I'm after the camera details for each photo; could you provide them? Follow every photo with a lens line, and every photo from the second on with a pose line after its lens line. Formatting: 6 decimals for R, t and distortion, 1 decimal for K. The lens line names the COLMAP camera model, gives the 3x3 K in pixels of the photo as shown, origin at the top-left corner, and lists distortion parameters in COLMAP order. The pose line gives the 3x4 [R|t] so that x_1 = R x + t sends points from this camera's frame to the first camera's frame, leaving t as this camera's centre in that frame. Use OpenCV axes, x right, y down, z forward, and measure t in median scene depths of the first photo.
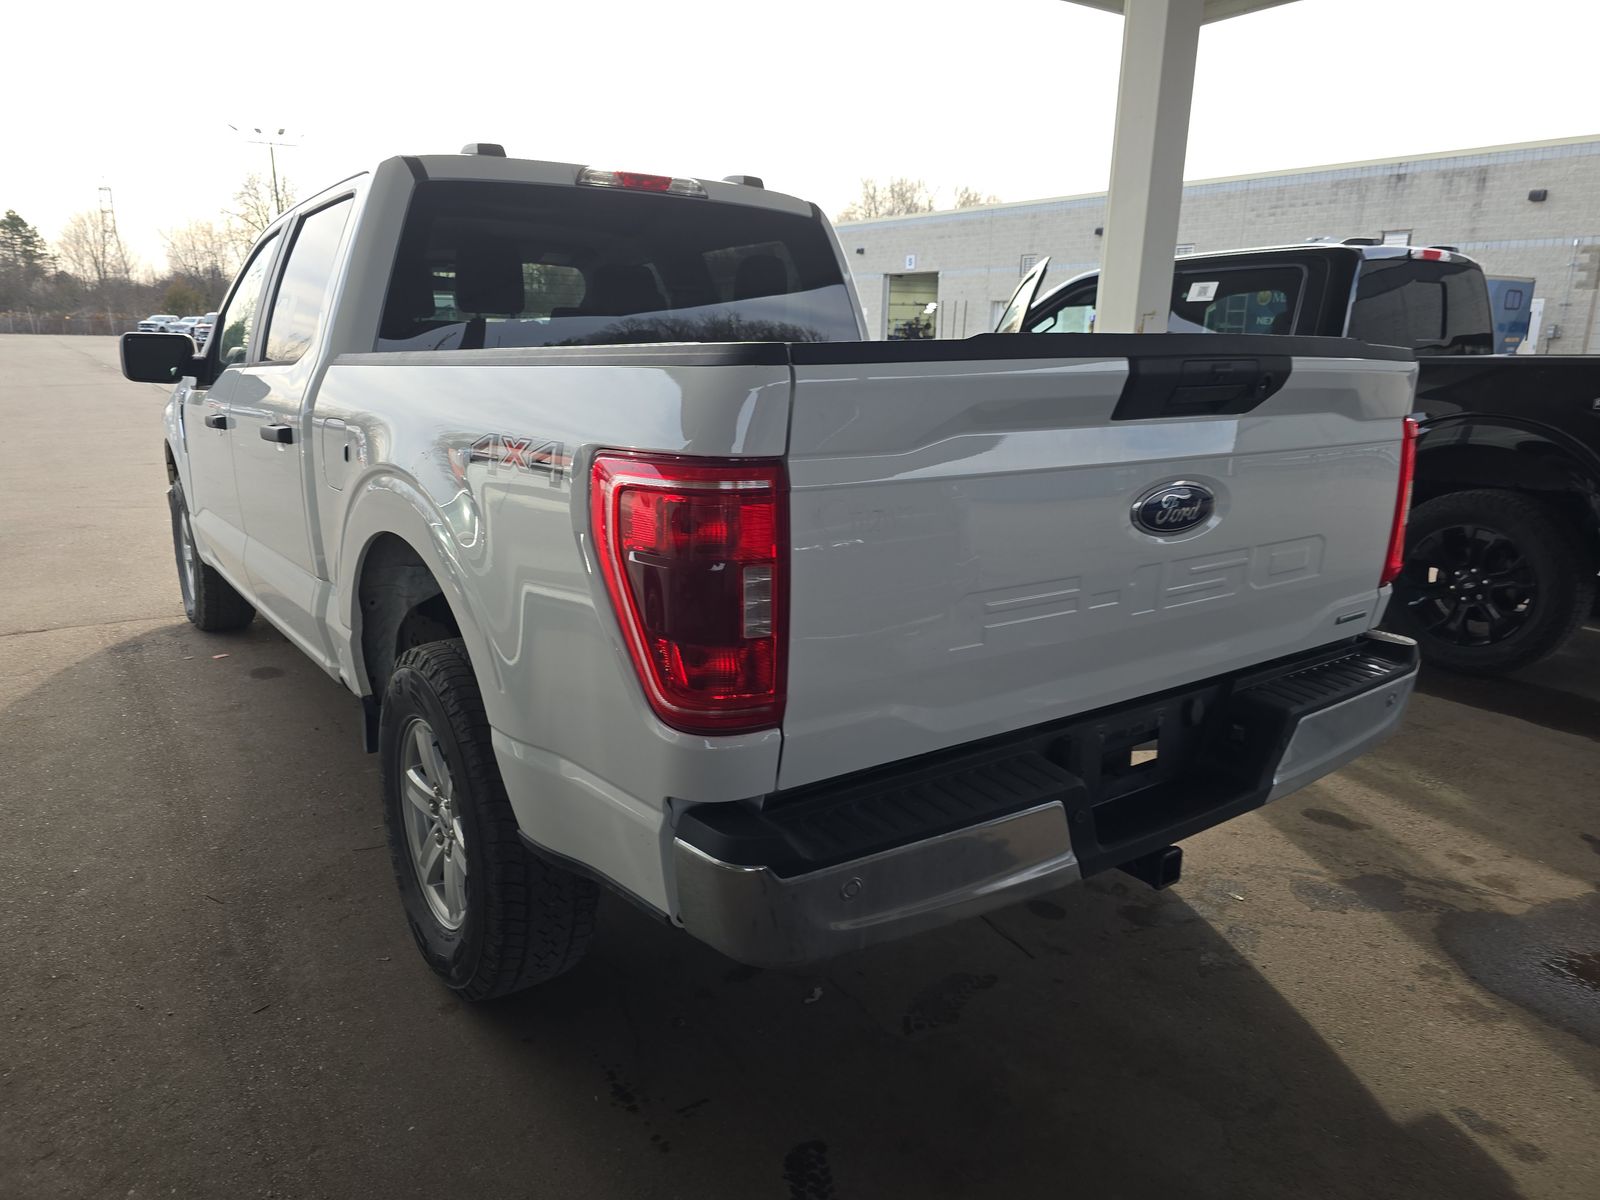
lens RADIAL K [[1069.3, 0, 813.7], [0, 1069.3, 598.2], [0, 0, 1]] dist [0.050094, -0.044767]
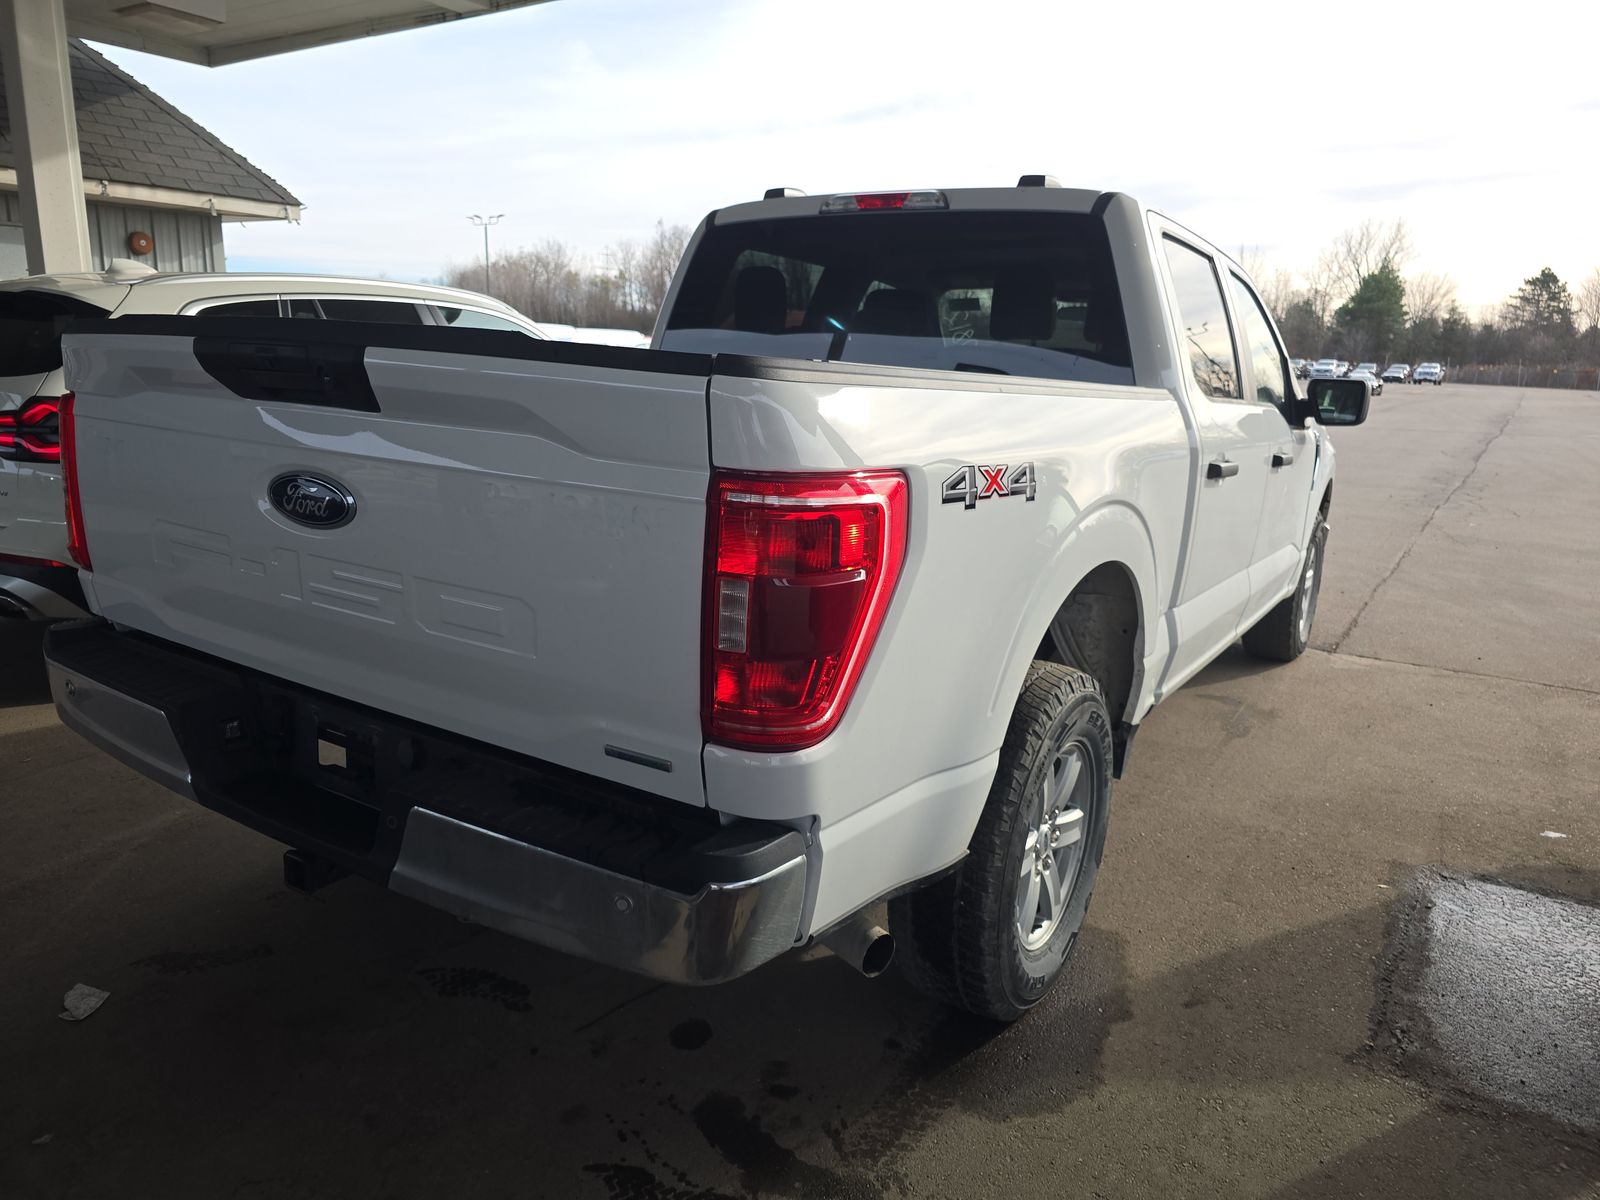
lens RADIAL K [[1069.3, 0, 799.8], [0, 1069.3, 613.3], [0, 0, 1]] dist [0.050094, -0.044767]
pose [[0.347074, 0.224175, -0.910651, 0.870588], [-0.255728, 0.956837, 0.138080, -0.146193], [0.902299, 0.184956, 0.389421, 0.649996]]
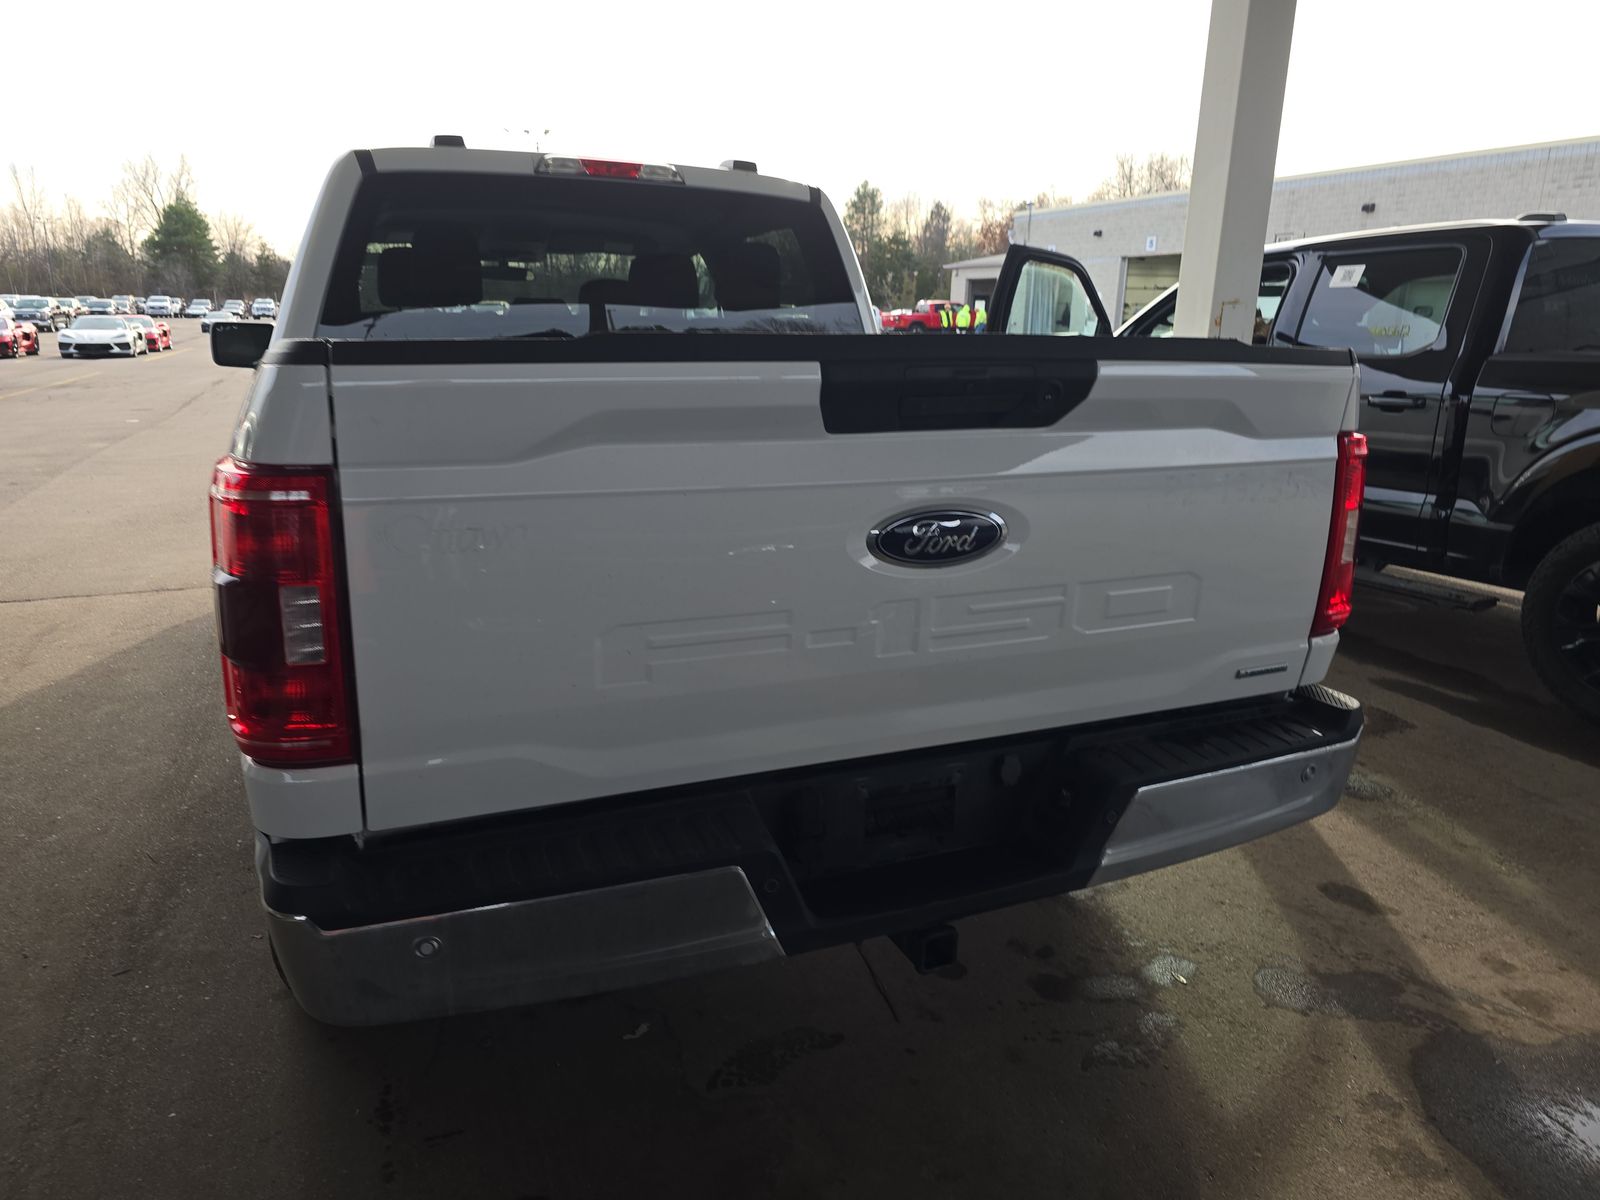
lens RADIAL K [[1069.3, 0, 809.1], [0, 1069.3, 591.0], [0, 0, 1]] dist [0.050094, -0.044767]
pose [[0.976804, 0.055111, -0.206924, 0.255237], [-0.053862, 0.998480, 0.011669, -0.027405], [0.207253, -0.000253, 0.978287, 0.087603]]
